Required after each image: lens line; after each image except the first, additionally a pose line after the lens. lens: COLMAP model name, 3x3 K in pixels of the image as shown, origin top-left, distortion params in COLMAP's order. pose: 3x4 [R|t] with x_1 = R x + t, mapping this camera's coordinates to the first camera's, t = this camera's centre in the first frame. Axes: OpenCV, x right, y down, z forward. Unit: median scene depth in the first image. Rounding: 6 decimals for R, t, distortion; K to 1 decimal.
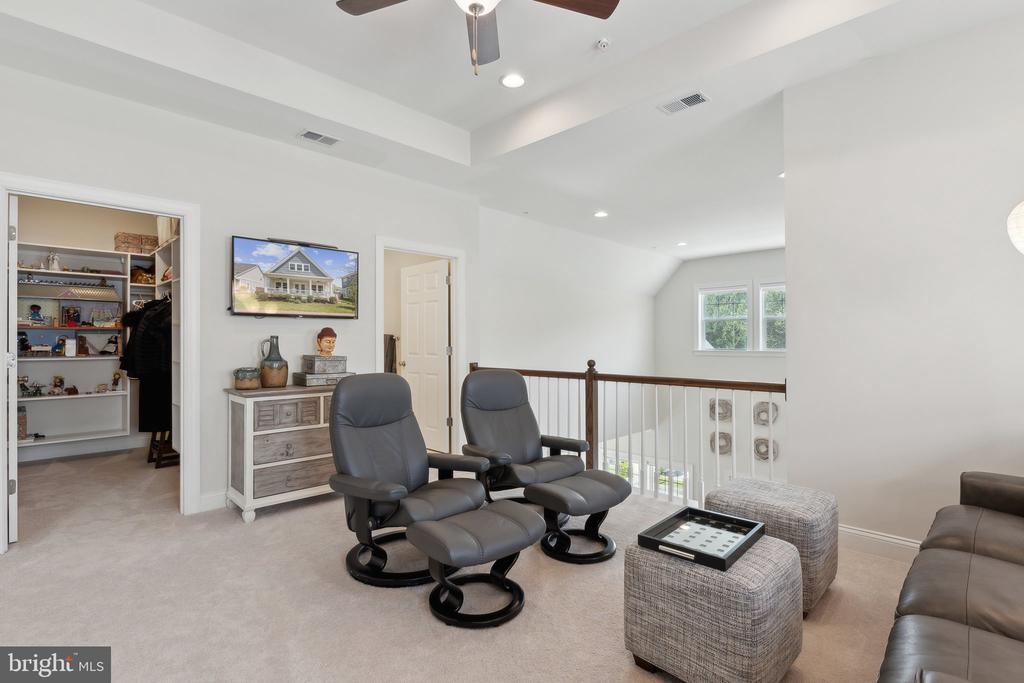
lens RADIAL K [[500.6, 0, 532.6], [0, 500.6, 339.5], [0, 0, 1]] dist [-0.039614, -0.000062]
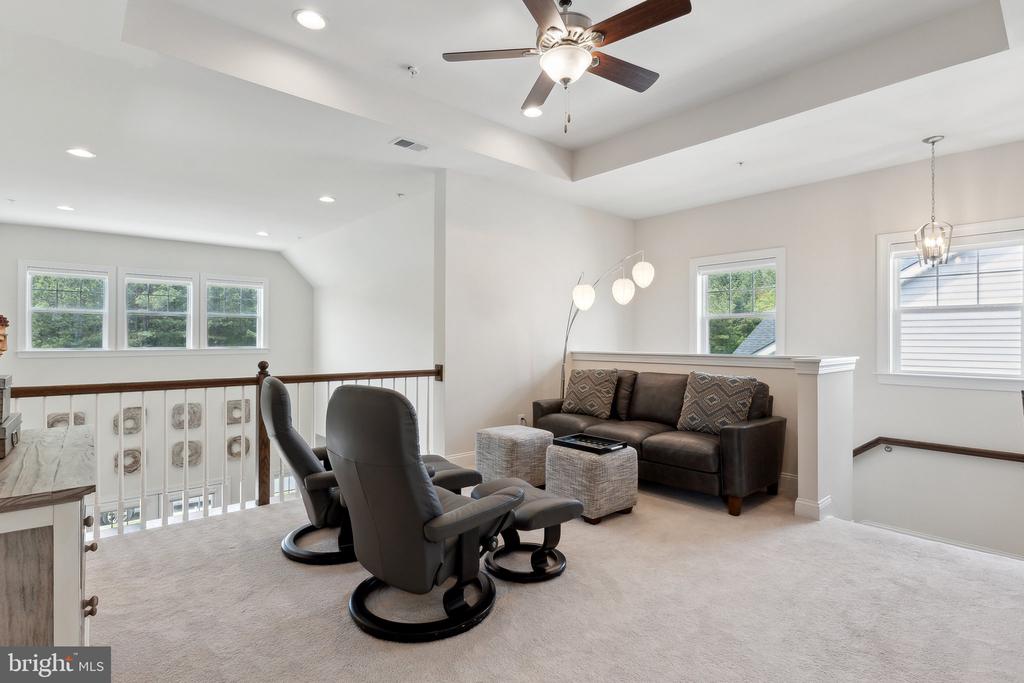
lens RADIAL K [[500.6, 0, 532.6], [0, 500.6, 339.5], [0, 0, 1]] dist [-0.039614, -0.000062]
pose [[0.046527, 0.001724, 0.998916, -0.468731], [-0.006482, 0.999978, -0.001424, 0.001546], [-0.998896, -0.006409, 0.046537, 0.341627]]
